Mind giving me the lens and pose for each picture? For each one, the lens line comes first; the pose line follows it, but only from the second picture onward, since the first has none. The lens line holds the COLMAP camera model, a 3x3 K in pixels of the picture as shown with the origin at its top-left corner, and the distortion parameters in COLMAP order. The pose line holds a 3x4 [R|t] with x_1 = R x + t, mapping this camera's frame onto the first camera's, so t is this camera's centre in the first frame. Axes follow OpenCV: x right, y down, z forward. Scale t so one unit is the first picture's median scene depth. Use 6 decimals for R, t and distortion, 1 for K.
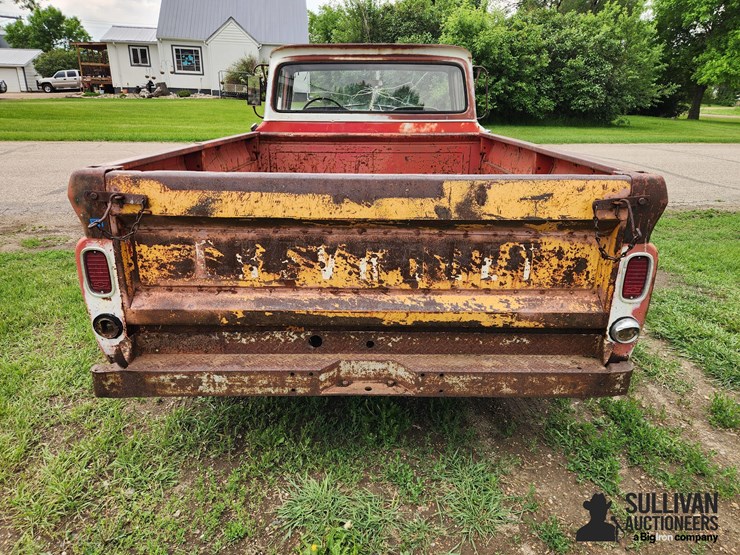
lens RADIAL K [[494.5, 0, 370.0], [0, 494.5, 277.5], [0, 0, 1]] dist [0.076771, -0.066122]
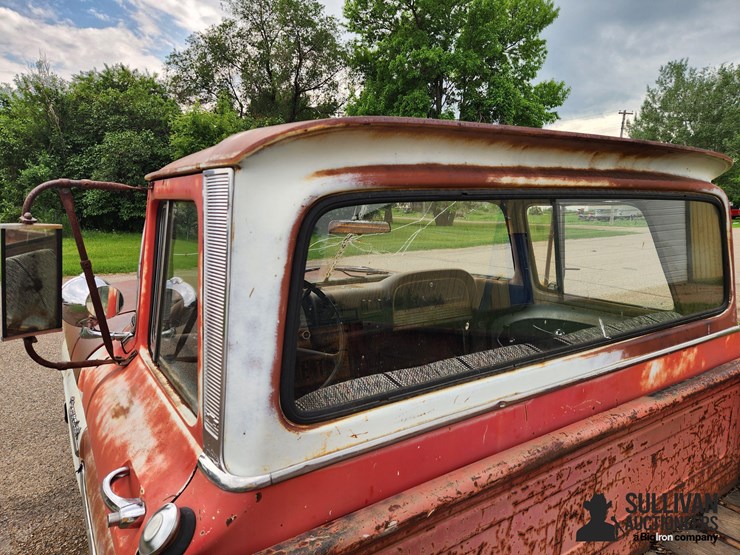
lens RADIAL K [[494.5, 0, 370.0], [0, 494.5, 277.5], [0, 0, 1]] dist [0.076771, -0.066122]
pose [[0.827199, -0.086086, 0.555275, -0.614912], [0.186818, 0.974114, -0.127284, -0.817147], [-0.529944, 0.209025, 0.821869, 1.852854]]
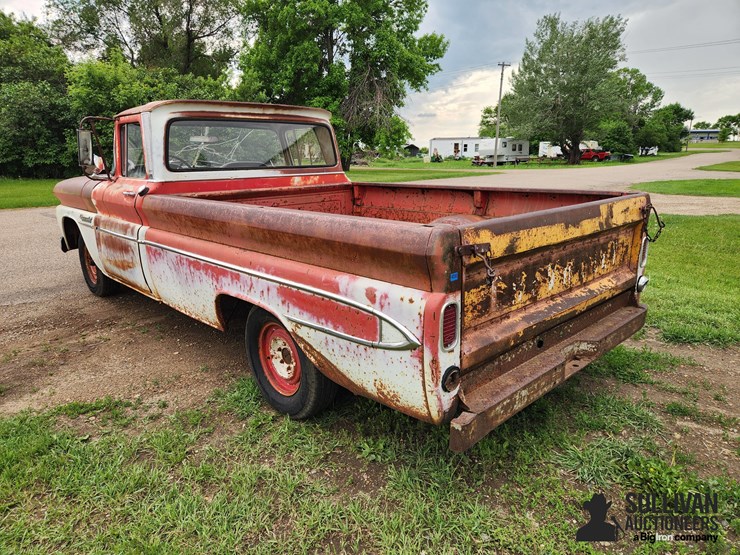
lens RADIAL K [[494.5, 0, 370.0], [0, 494.5, 277.5], [0, 0, 1]] dist [0.076771, -0.066122]
pose [[0.720569, -0.183955, 0.668536, -1.280622], [0.247801, 0.968811, -0.000509, -0.141834], [-0.647592, 0.166030, 0.743679, 0.332378]]
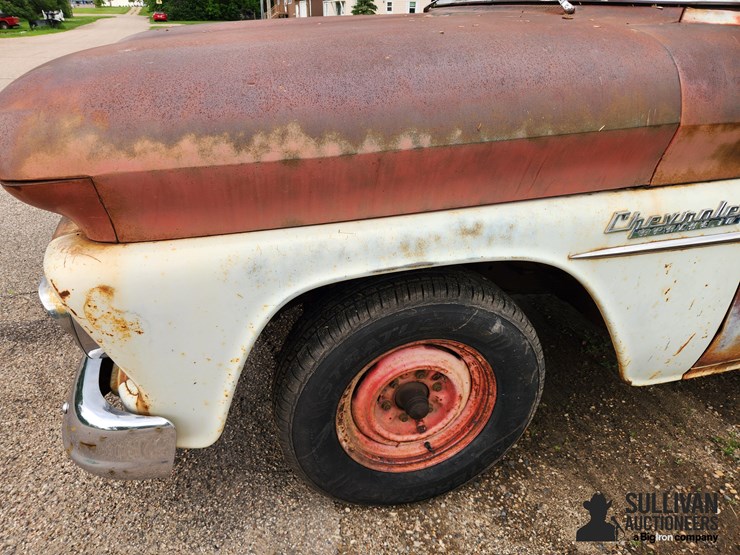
lens RADIAL K [[500.0, 0, 367.7], [0, 500.0, 268.5], [0, 0, 1]] dist [0.073452, -0.066745]
pose [[-0.251535, -0.442167, 0.860941, -1.002914], [0.330610, 0.796779, 0.505806, -1.173641], [-0.909630, 0.411863, -0.054233, 3.536018]]
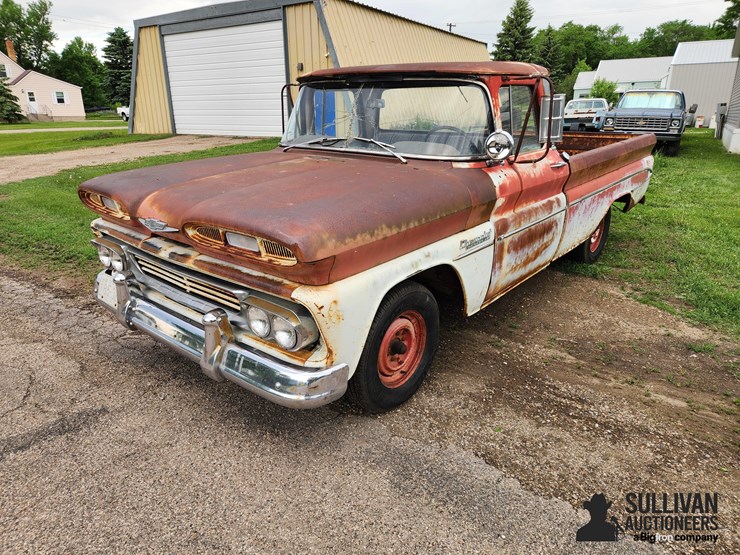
lens RADIAL K [[494.5, 0, 370.0], [0, 494.5, 277.5], [0, 0, 1]] dist [0.076771, -0.066122]
pose [[-0.768291, -0.218473, 0.601662, -1.257567], [0.217093, 0.795305, 0.566004, -1.653033], [-0.602162, 0.565473, -0.563597, 4.287143]]
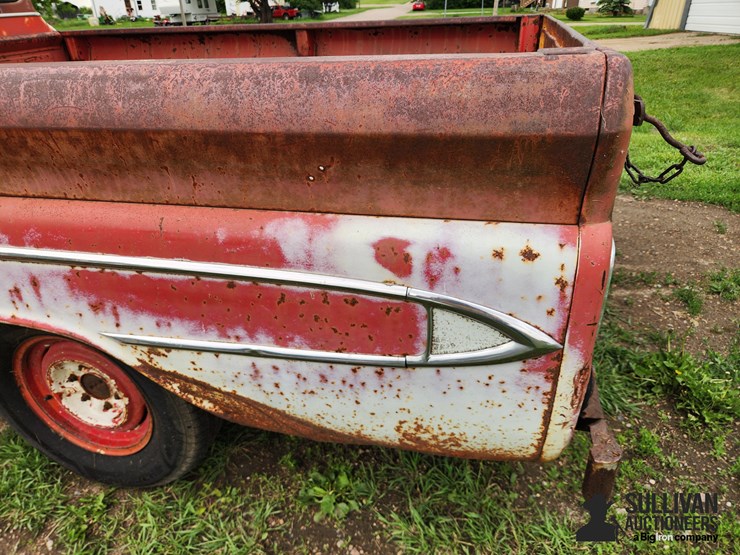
lens RADIAL K [[496.2, 0, 366.0], [0, 496.2, 283.1], [0, 0, 1]] dist [0.071047, -0.057336]
pose [[0.238261, -0.483947, 0.842038, -0.950383], [0.358655, 0.849565, 0.386789, -0.266082], [-0.902551, 0.209844, 0.375988, 1.007782]]
